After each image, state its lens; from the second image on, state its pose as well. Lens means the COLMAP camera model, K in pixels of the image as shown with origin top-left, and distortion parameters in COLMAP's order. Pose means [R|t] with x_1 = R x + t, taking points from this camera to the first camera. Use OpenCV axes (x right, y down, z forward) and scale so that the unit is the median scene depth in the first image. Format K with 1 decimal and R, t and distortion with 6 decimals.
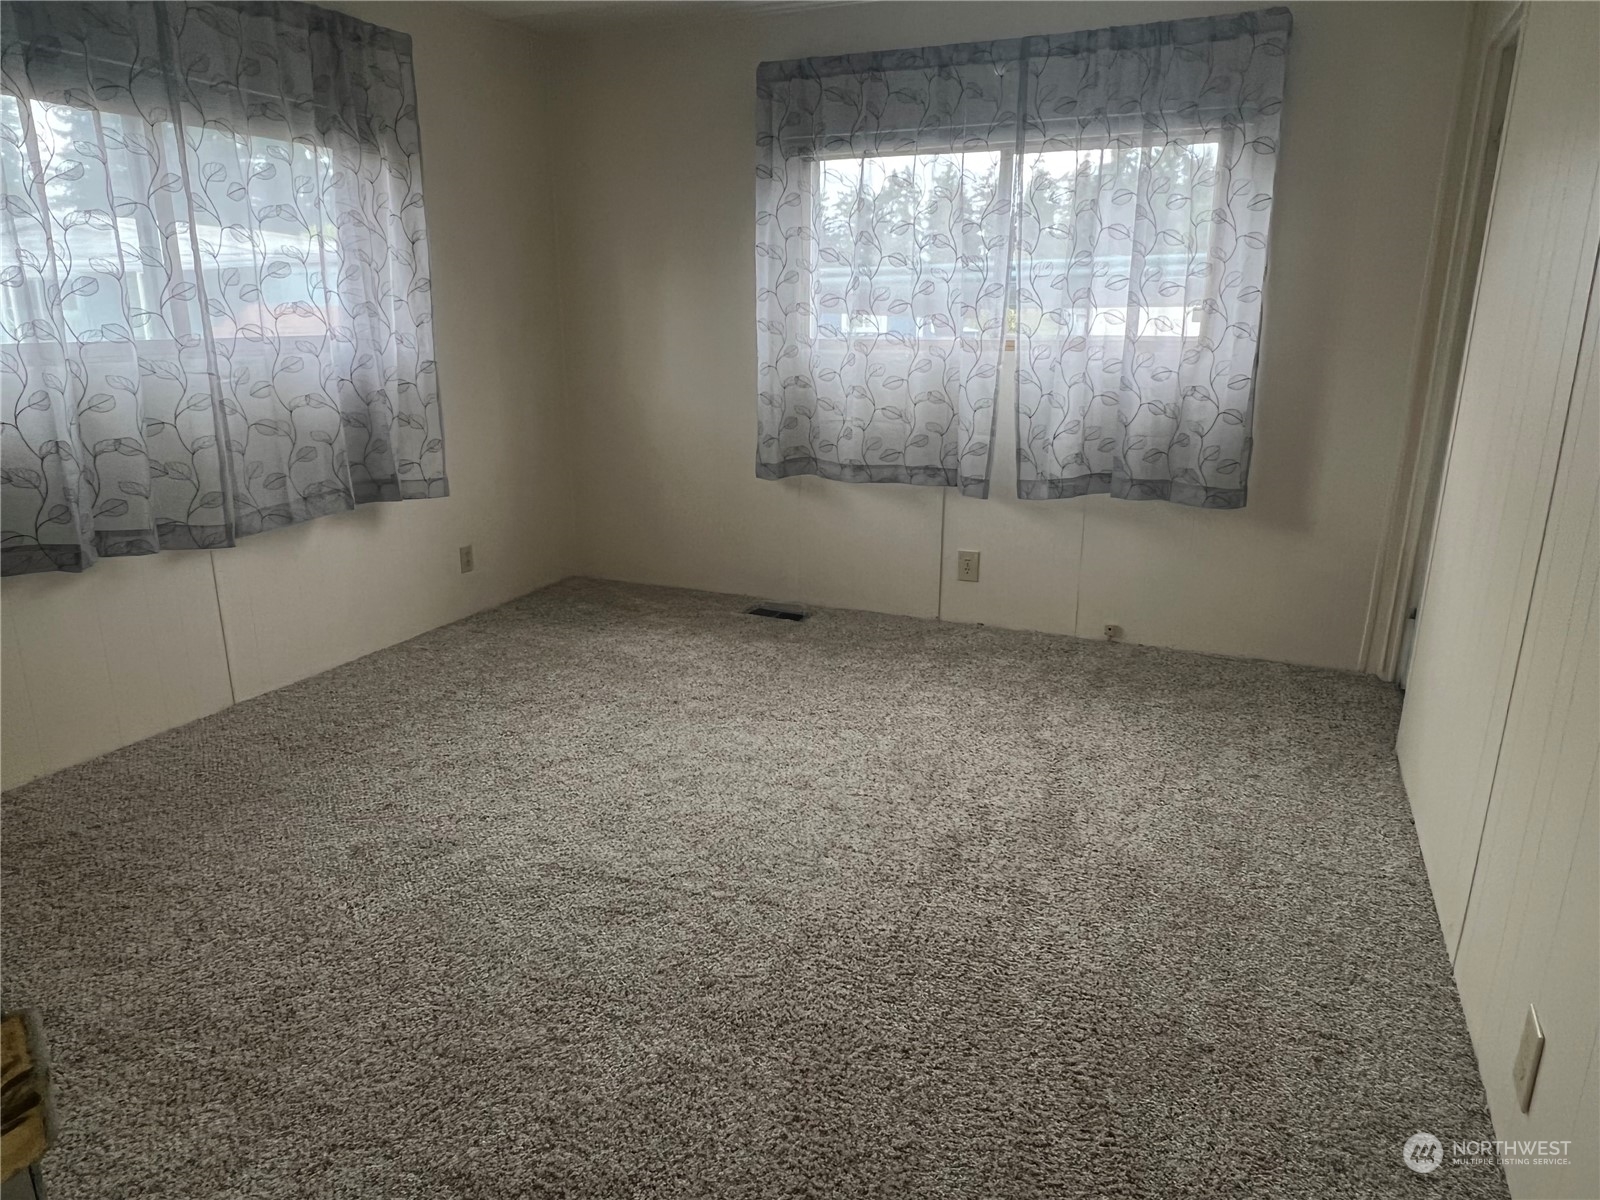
lens RADIAL K [[1051.3, 0, 794.4], [0, 1051.3, 599.4], [0, 0, 1]] dist [0.005172, -0.007547]
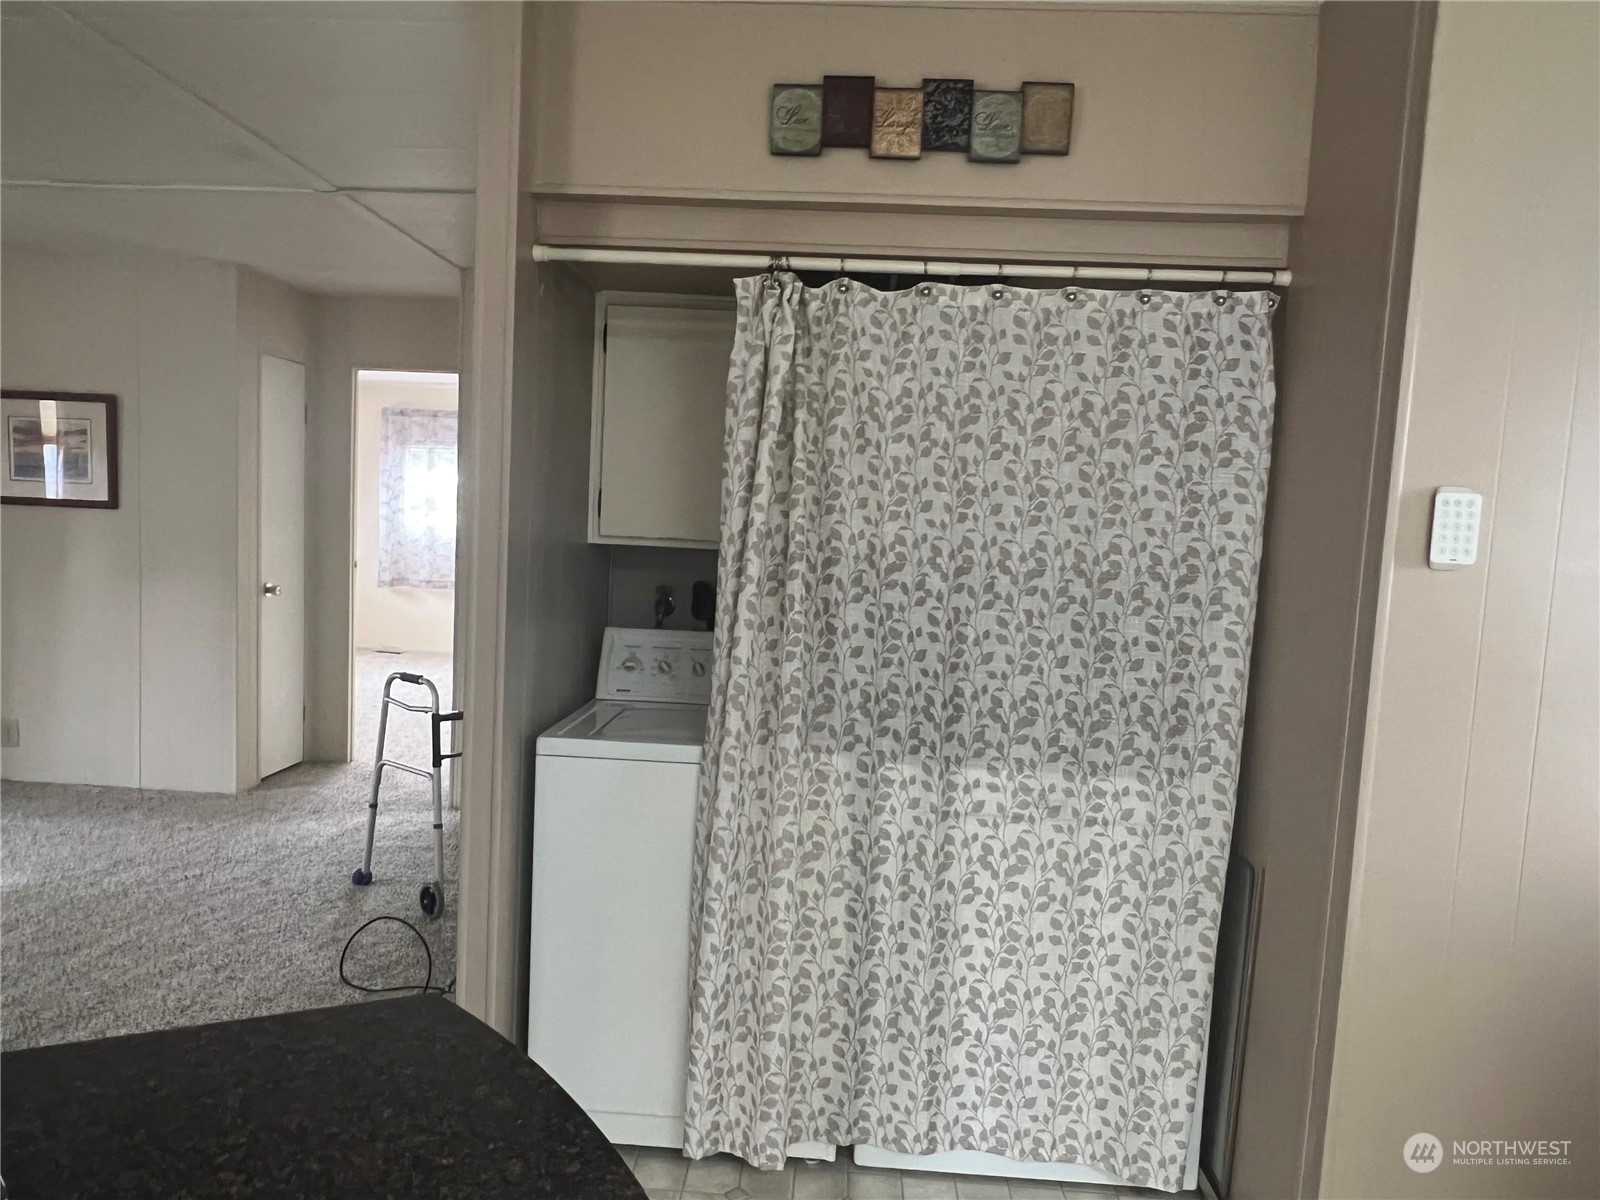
lens RADIAL K [[1051.3, 0, 798.9], [0, 1051.3, 607.7], [0, 0, 1]] dist [0.005172, -0.007547]
pose [[0.934967, 0.010398, 0.354583, 0.006743], [0.056362, 0.982519, -0.177428, 0.412697], [-0.350230, 0.185874, 0.918036, -1.463988]]
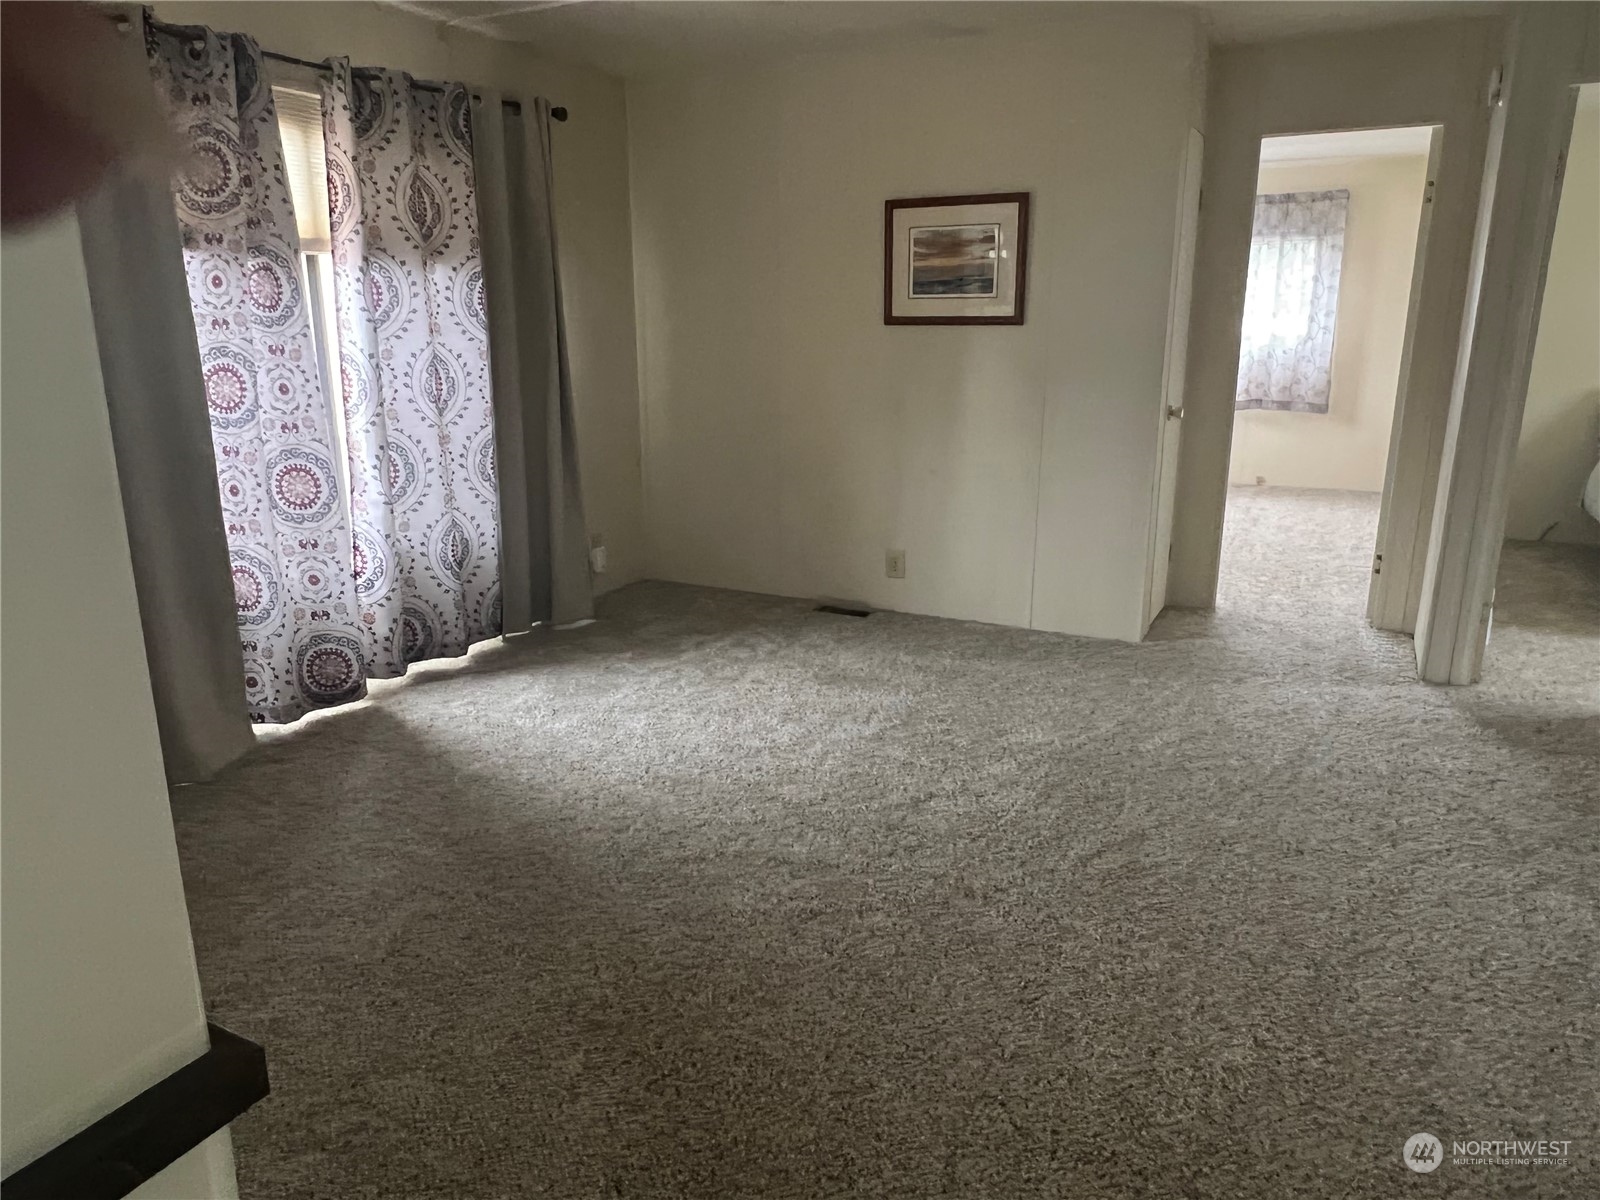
lens RADIAL K [[1051.3, 0, 808.0], [0, 1051.3, 595.3], [0, 0, 1]] dist [0.005172, -0.007547]
pose [[0.998341, 0.012571, -0.056191, -0.495796], [-0.013989, 0.999591, -0.024928, 0.348256], [0.055855, 0.025672, 0.998109, -1.171398]]
